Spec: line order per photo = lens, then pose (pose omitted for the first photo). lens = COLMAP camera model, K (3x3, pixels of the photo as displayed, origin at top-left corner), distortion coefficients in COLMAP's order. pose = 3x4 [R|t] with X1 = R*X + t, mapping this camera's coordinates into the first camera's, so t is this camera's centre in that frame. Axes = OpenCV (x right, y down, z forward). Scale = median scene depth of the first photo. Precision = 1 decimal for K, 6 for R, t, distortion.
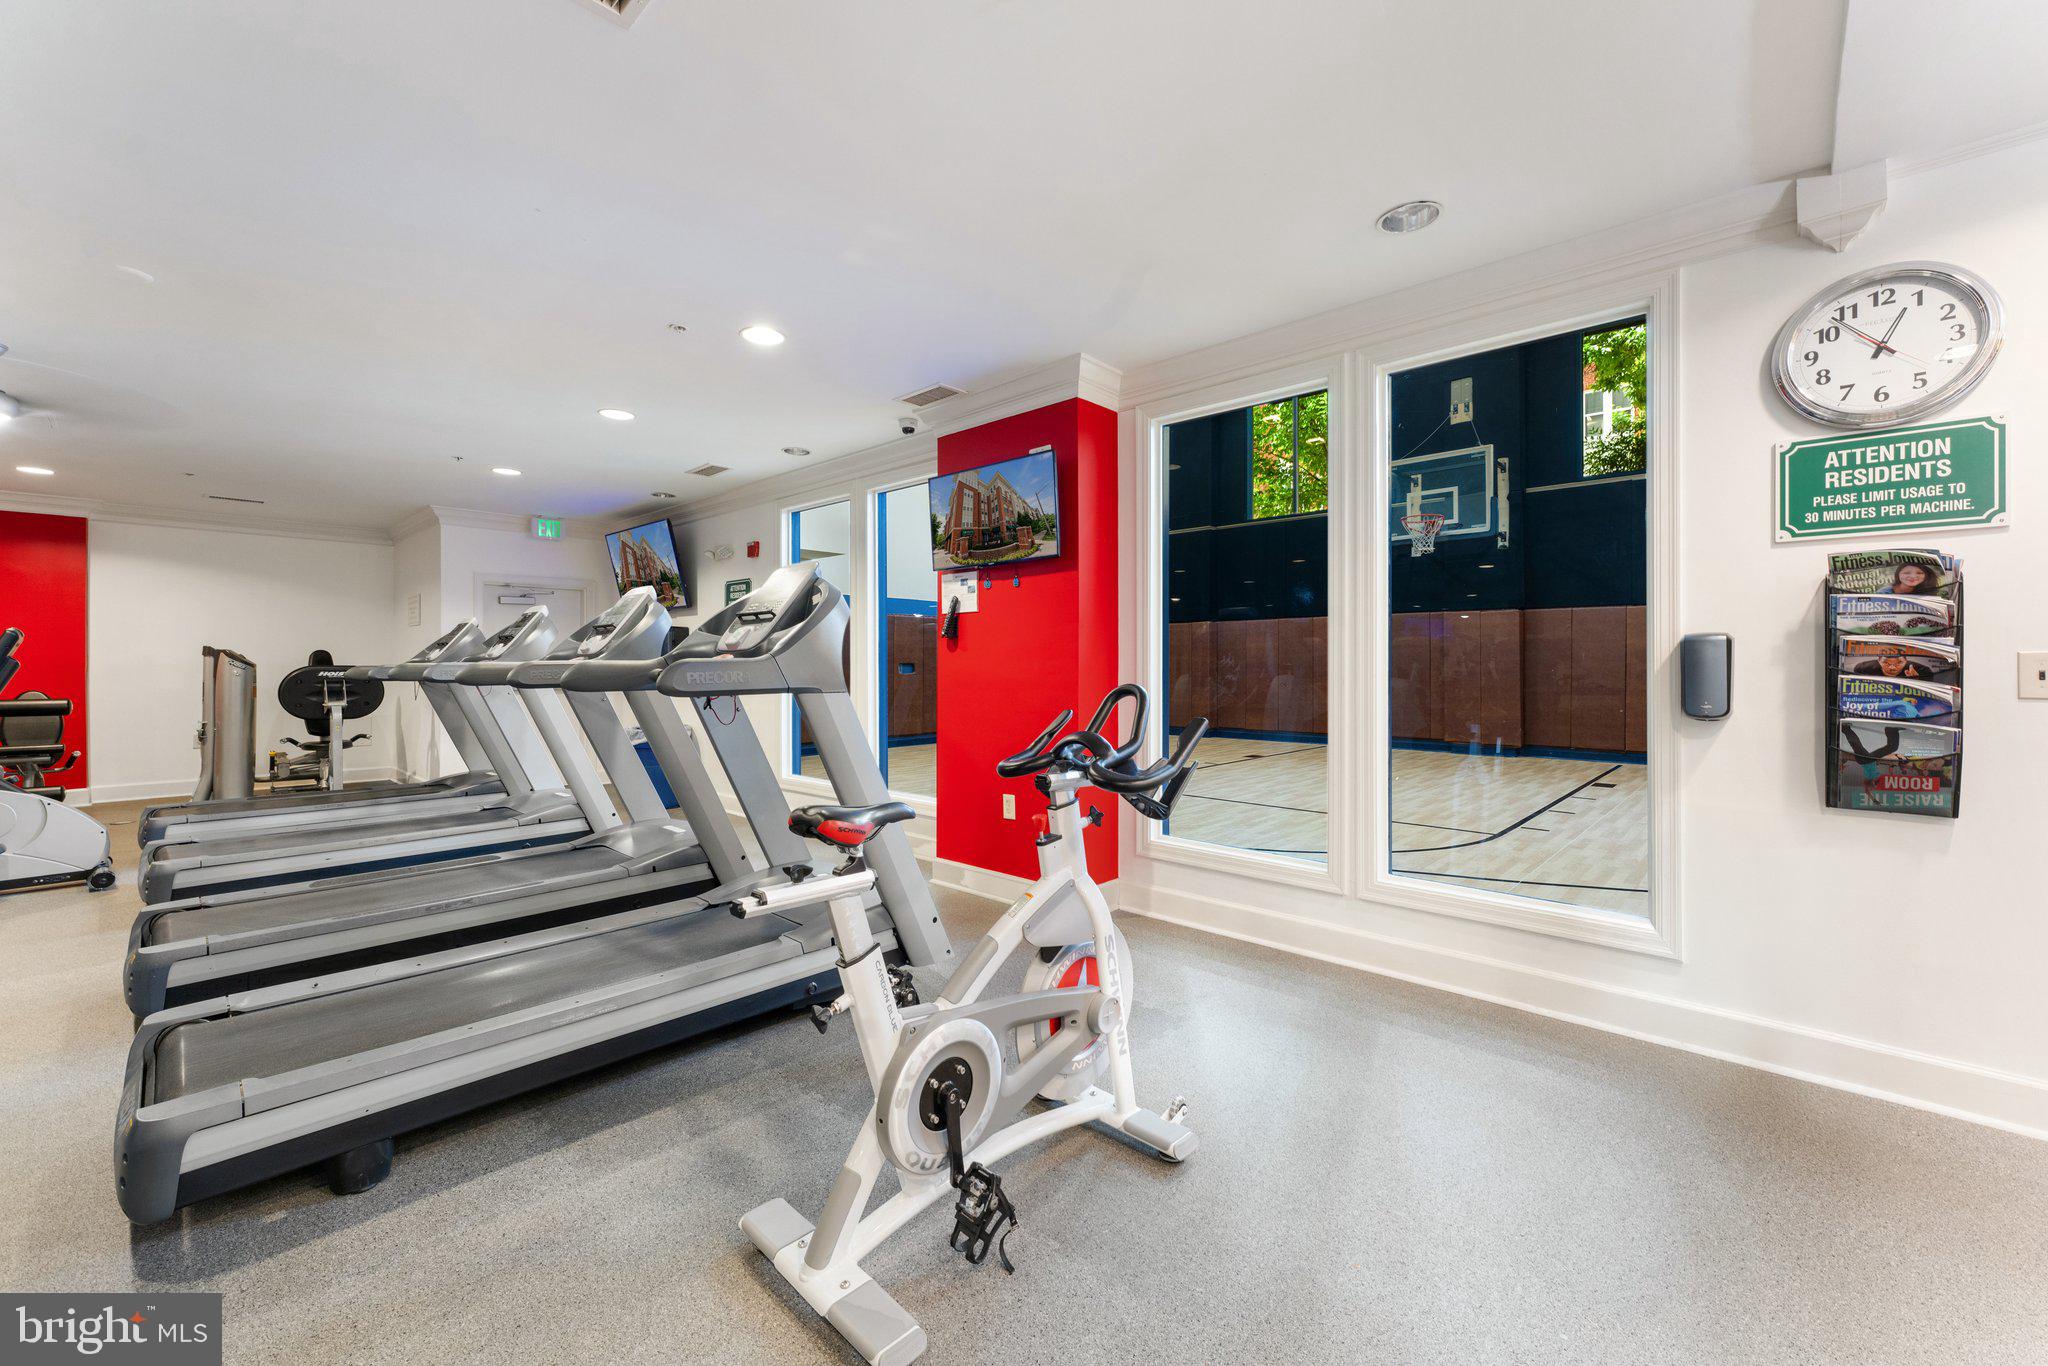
lens RADIAL K [[817.8, 0, 1025.1], [0, 817.8, 653.4], [0, 0, 1]] dist [0.000154, 0.000130]
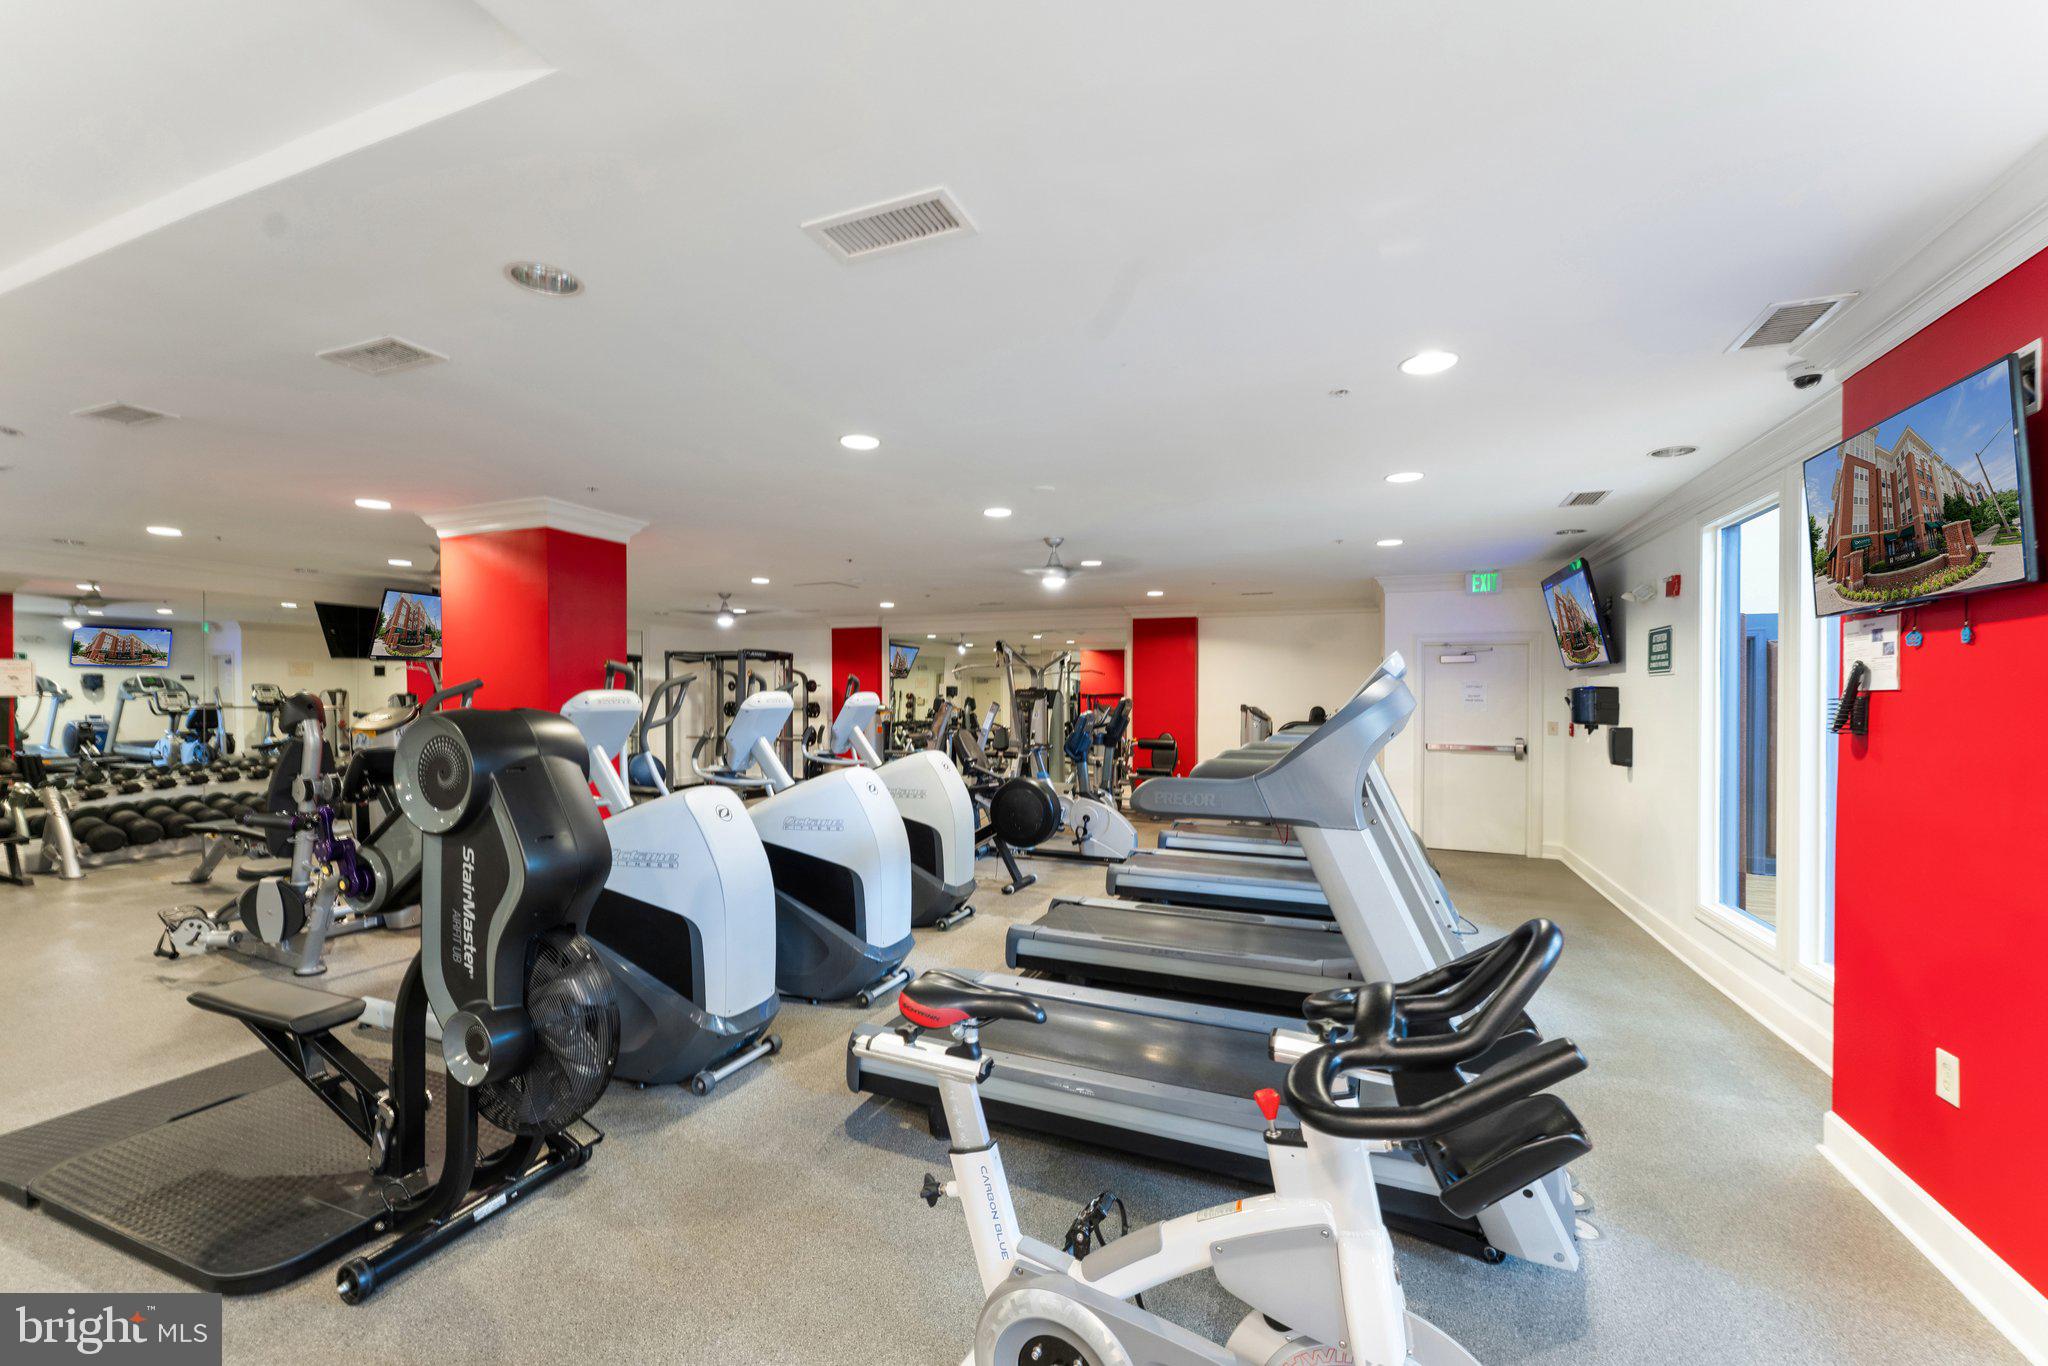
lens RADIAL K [[832.2, 0, 1016.1], [0, 832.2, 697.5], [0, 0, 1]] dist [-0.000575, 0.000011]
pose [[0.347956, 0.008144, -0.937475, 0.247789], [0.002737, 0.999949, 0.009703, -0.052255], [0.937507, -0.005942, 0.347916, 0.265109]]
